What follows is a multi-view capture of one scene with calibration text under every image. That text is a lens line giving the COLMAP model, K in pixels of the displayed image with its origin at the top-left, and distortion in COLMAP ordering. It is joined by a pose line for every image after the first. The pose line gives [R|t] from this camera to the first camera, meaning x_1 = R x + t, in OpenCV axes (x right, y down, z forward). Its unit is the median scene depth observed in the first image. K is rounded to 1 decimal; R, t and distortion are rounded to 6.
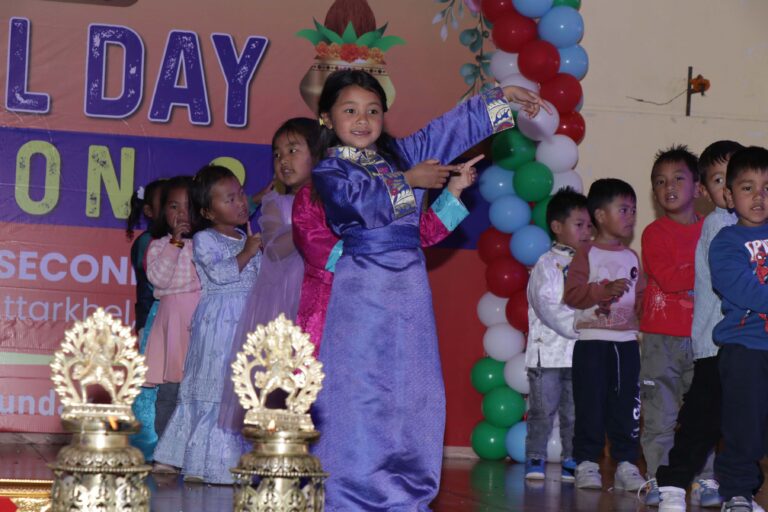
lens RADIAL K [[2030.1, 0, 384.2], [0, 2030.1, 280.0], [0, 0, 1]] dist [0.040150, 0.145712]
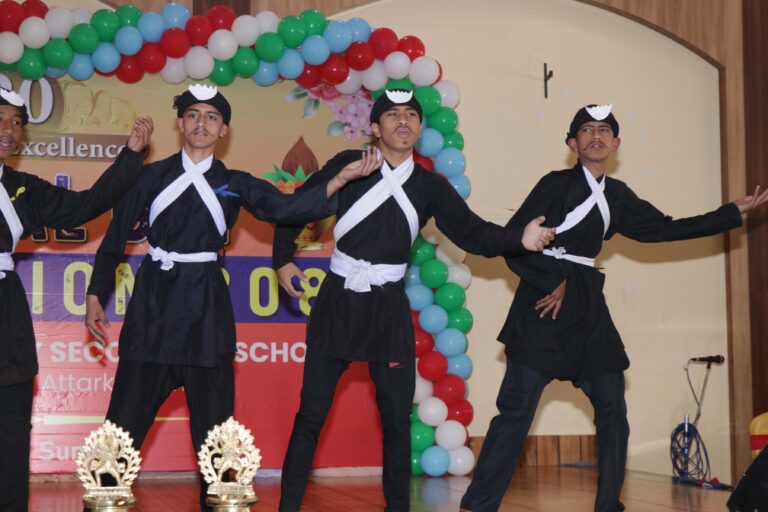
lens RADIAL K [[1529.6, 0, 385.1], [0, 1529.6, 268.9], [0, 0, 1]] dist [0.050495, 0.157849]
pose [[0.998753, -0.046141, 0.019066, 0.046980], [0.046717, 0.998428, -0.030961, -0.052762], [-0.017608, 0.031813, 0.999339, -0.130529]]
